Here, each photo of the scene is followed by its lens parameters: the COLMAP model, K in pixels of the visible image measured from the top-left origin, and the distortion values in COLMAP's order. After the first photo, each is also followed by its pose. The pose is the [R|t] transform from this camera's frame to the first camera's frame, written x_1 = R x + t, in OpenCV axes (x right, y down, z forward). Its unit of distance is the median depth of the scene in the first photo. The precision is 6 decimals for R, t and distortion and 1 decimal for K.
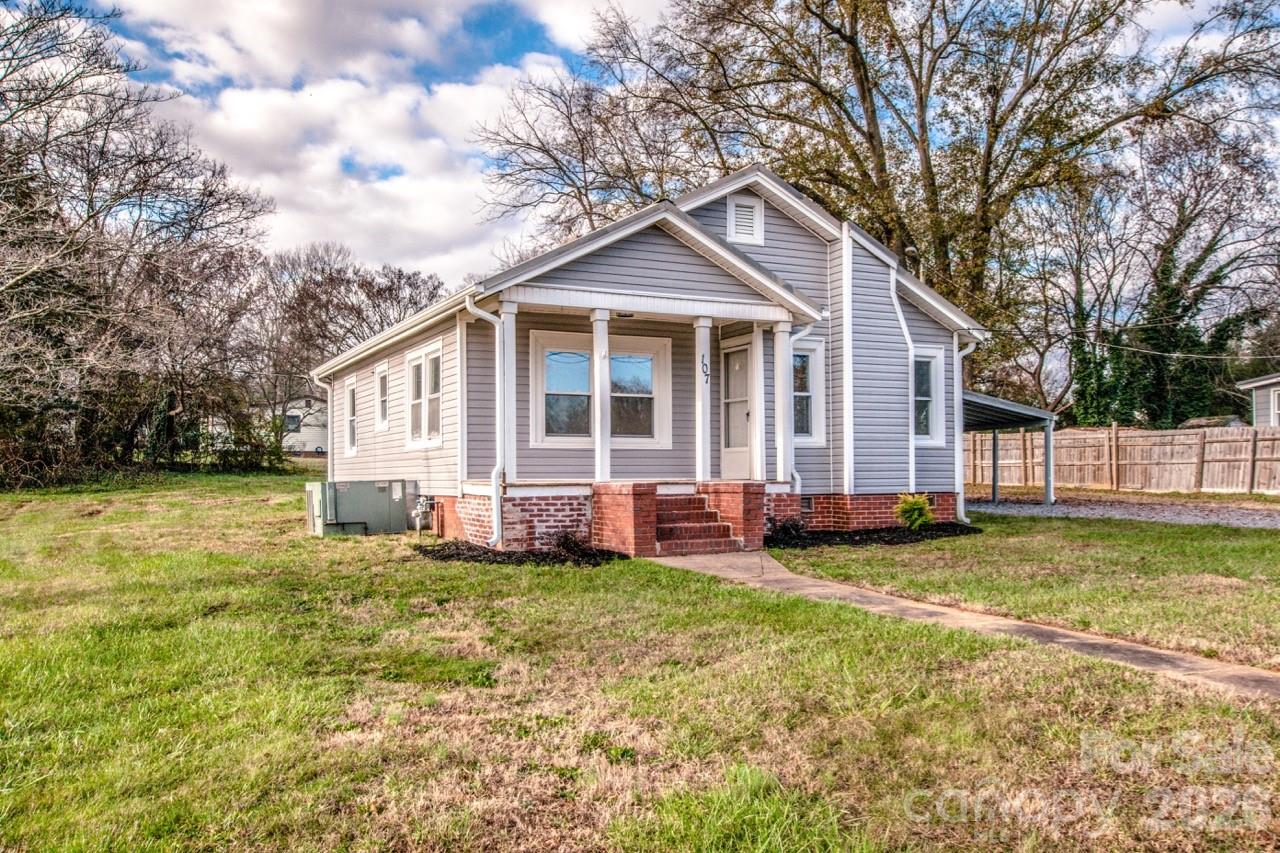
lens RADIAL K [[1081.2, 0, 634.8], [0, 1081.2, 456.6], [0, 0, 1]] dist [0.001051, 0.001676]
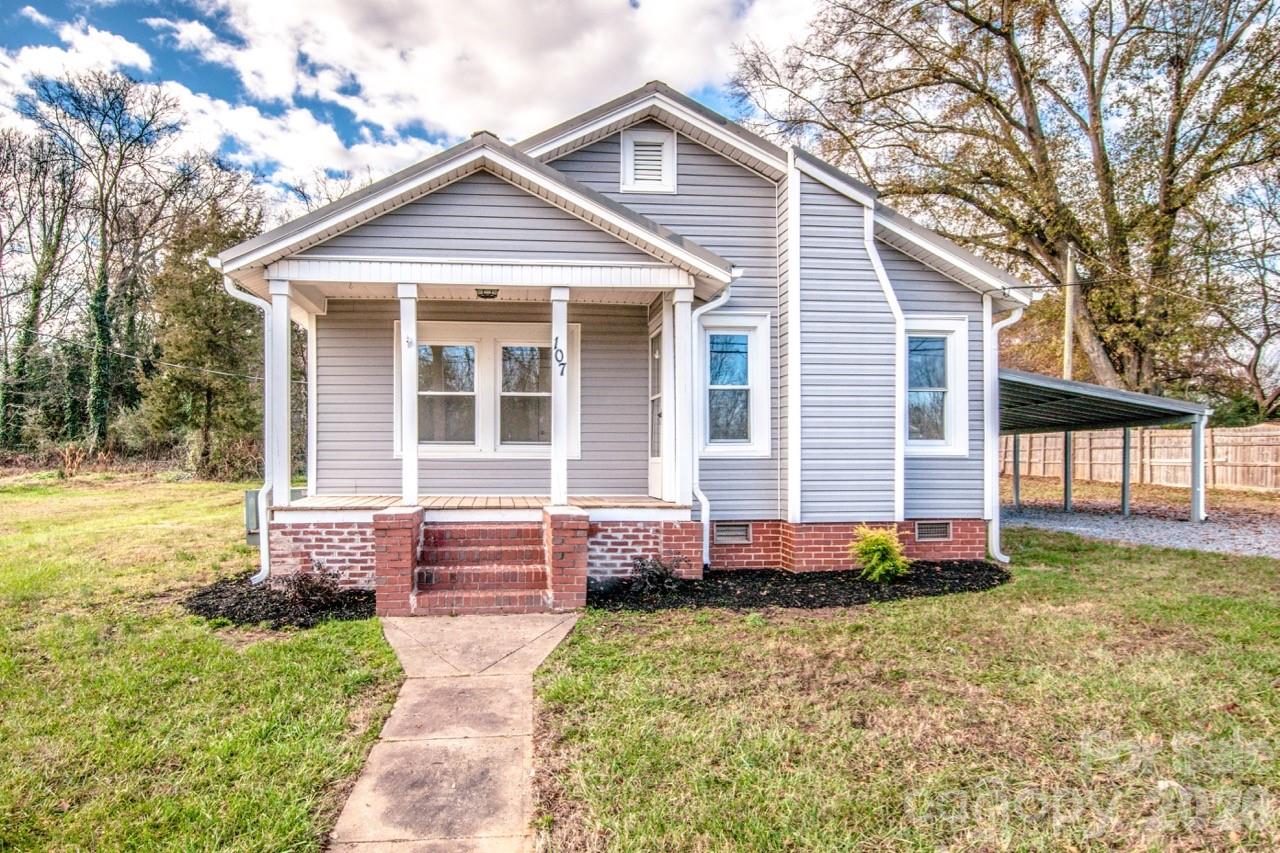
lens RADIAL K [[800.2, 0, 572.6], [0, 800.2, 455.8], [0, 0, 1]] dist [-0.002781, -0.002426]
pose [[0.932305, 0.004807, -0.361641, 0.243737], [-0.000440, 0.999926, 0.012157, -0.016098], [0.361673, -0.011174, 0.932238, 0.425155]]
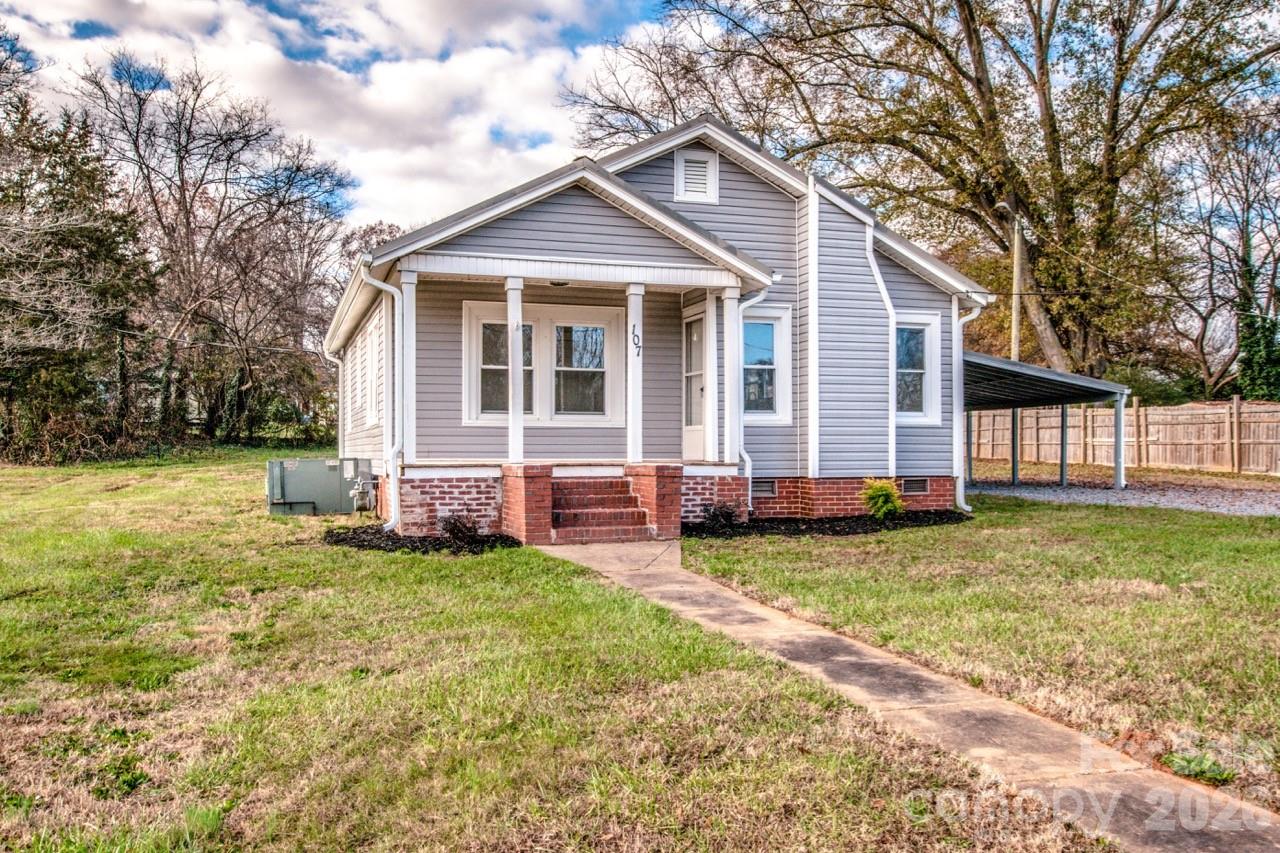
lens RADIAL K [[1121.6, 0, 632.4], [0, 1121.6, 434.1], [0, 0, 1]] dist [0.012366, 0.011790]
pose [[0.989499, 0.003648, -0.144492, 0.176317], [-0.003178, 0.999989, 0.003482, -0.004187], [0.144503, -0.002986, 0.989500, 0.050492]]
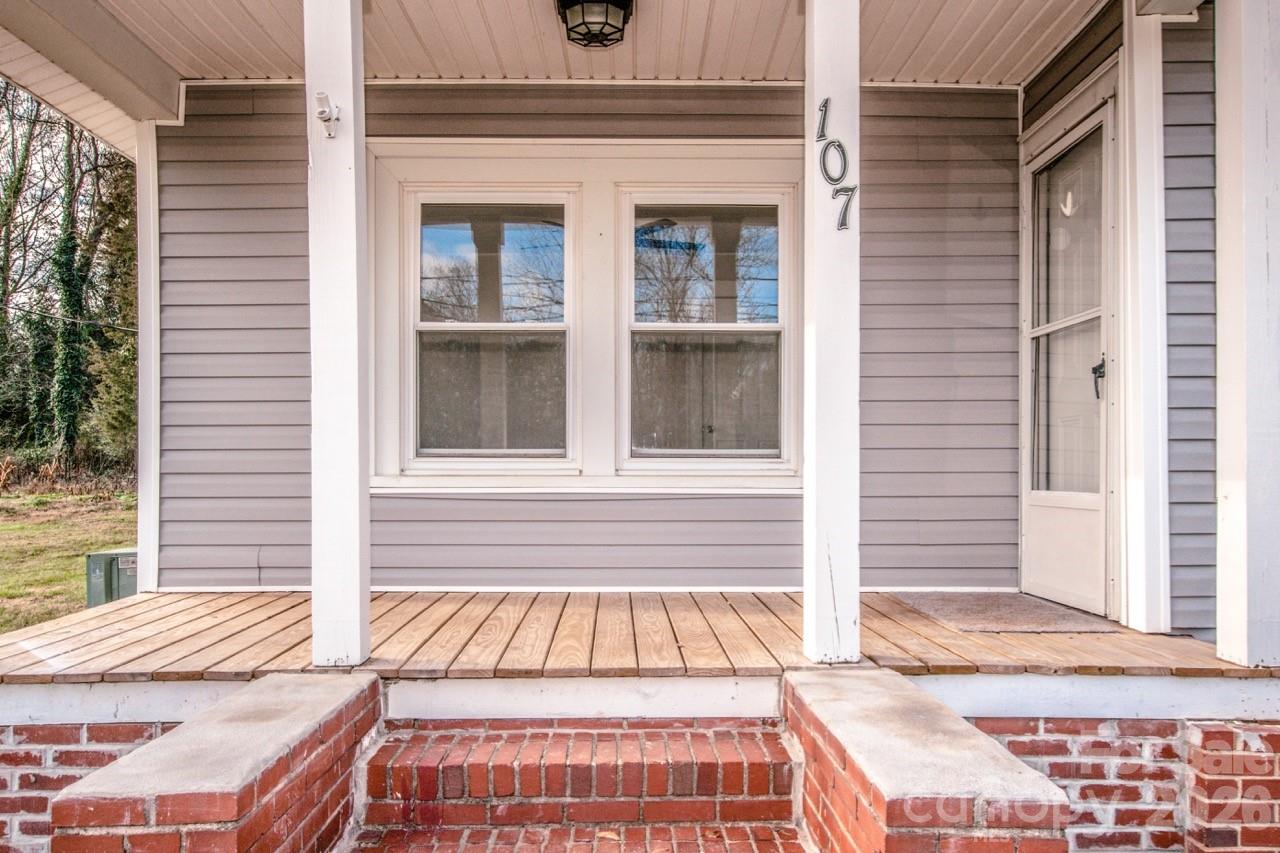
lens RADIAL K [[989.2, 0, 636.5], [0, 989.2, 471.3], [0, 0, 1]] dist [0.021757, 0.005115]
pose [[0.903425, 0.005984, -0.428703, 0.102729], [0.002752, 0.999801, 0.019756, -0.018616], [0.428736, -0.019028, 0.903229, 0.702856]]
